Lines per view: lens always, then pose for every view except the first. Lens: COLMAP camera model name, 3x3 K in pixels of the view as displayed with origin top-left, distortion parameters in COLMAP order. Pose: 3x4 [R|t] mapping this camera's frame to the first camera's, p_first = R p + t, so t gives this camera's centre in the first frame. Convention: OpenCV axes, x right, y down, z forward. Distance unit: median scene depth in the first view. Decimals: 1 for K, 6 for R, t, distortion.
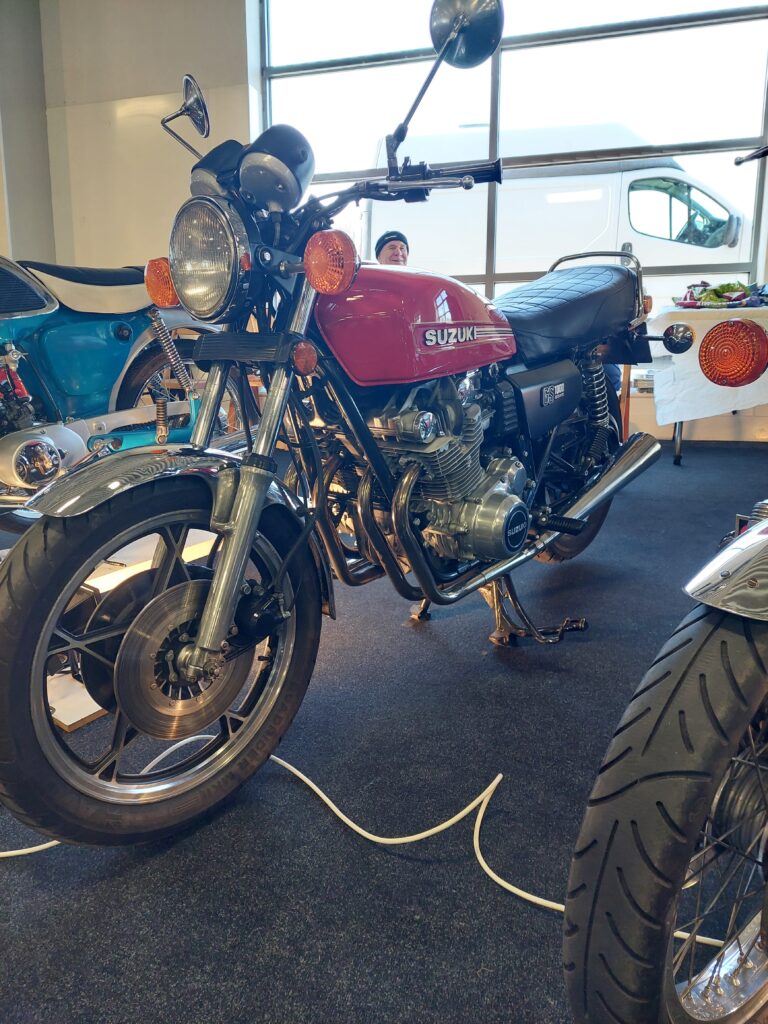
lens RADIAL K [[738.2, 0, 354.6], [0, 738.2, 505.7], [0, 0, 1]] dist [0.106789, -0.082359]
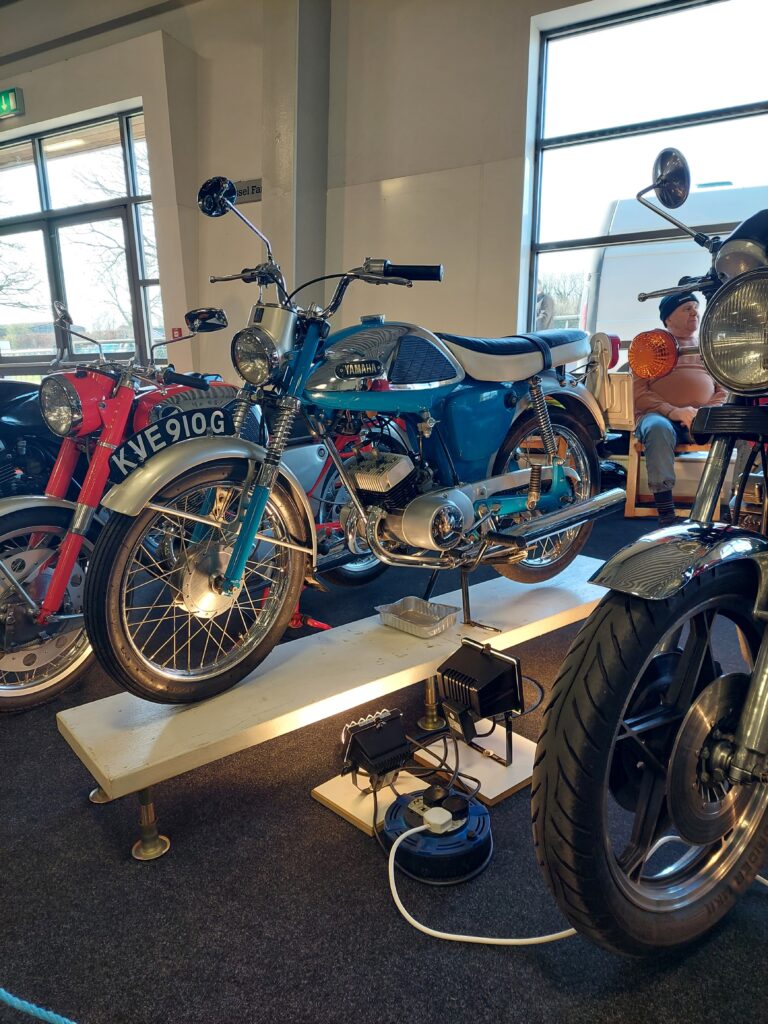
lens RADIAL K [[731.6, 0, 384.0], [0, 731.6, 512.0], [0, 0, 1]] dist [0.115622, -0.082268]
pose [[0.984535, 0.040671, -0.170403, -0.326657], [-0.051558, 0.996869, -0.059958, -0.012429], [0.167431, 0.067816, 0.983549, 0.002743]]
